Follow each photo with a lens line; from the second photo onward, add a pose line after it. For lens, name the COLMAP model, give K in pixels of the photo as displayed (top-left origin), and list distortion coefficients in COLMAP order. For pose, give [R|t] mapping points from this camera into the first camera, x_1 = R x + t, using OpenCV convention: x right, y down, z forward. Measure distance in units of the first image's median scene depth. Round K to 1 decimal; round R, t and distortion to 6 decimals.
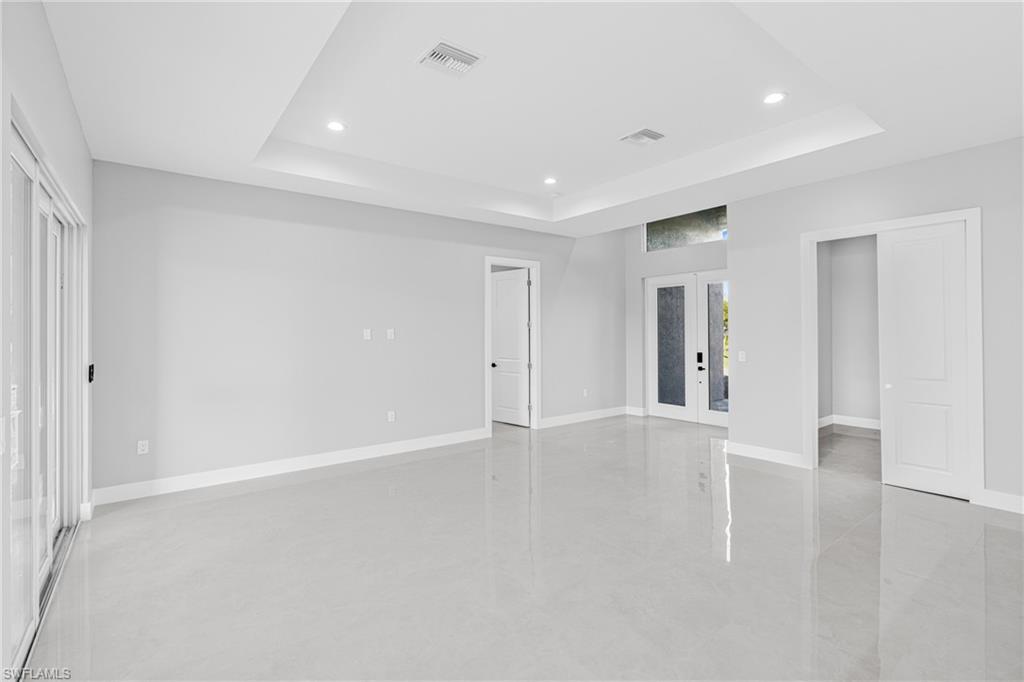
lens RADIAL K [[463.5, 0, 506.3], [0, 463.5, 334.6], [0, 0, 1]] dist [-0.002708, -0.000621]
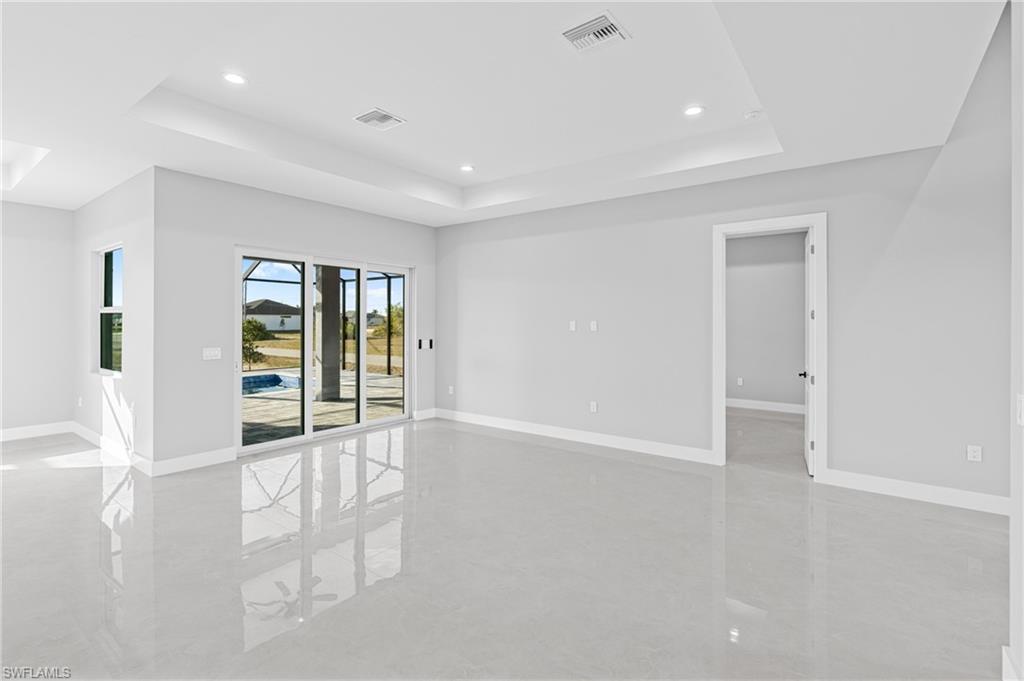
lens RADIAL K [[479.3, 0, 513.1], [0, 479.3, 324.8], [0, 0, 1]] dist [-0.000315, -0.000118]
pose [[0.282154, 0.008865, -0.959328, 1.126081], [-0.017263, 0.999842, 0.004163, -0.007410], [0.959214, 0.015386, 0.282263, 0.842285]]
